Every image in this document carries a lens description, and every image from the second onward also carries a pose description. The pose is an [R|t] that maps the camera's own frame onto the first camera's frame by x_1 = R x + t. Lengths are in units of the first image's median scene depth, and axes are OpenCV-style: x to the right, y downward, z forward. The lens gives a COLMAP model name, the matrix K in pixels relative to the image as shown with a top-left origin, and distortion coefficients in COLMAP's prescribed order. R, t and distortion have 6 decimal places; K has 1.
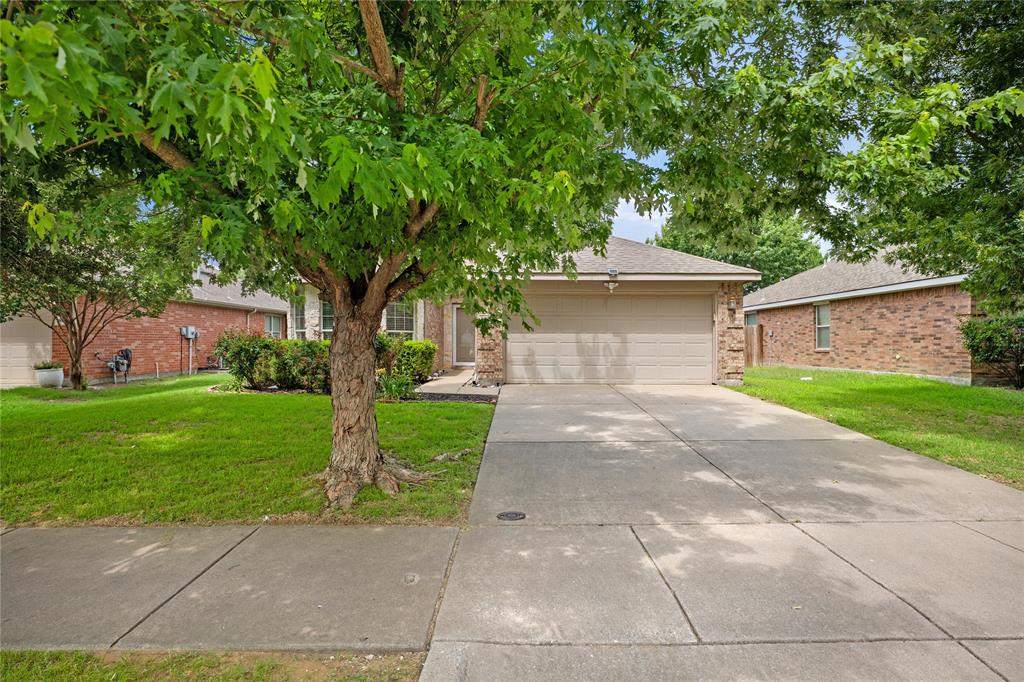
lens RADIAL K [[540.8, 0, 513.1], [0, 540.8, 341.5], [0, 0, 1]] dist [-0.000577, -0.000346]
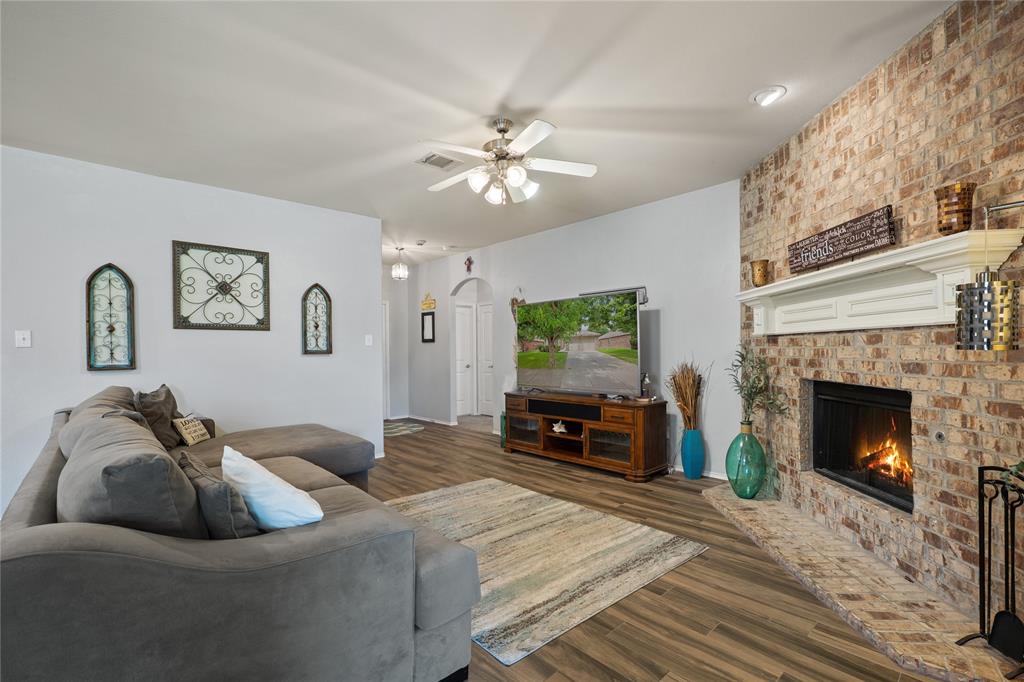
lens RADIAL K [[461.7, 0, 516.5], [0, 461.7, 350.9], [0, 0, 1]] dist [0.003114, -0.000677]
pose [[0.681323, -0.005077, -0.731965, 4.140281], [0.005598, 0.999983, -0.001725, 0.085655], [0.731961, -0.002922, 0.681340, -3.759760]]
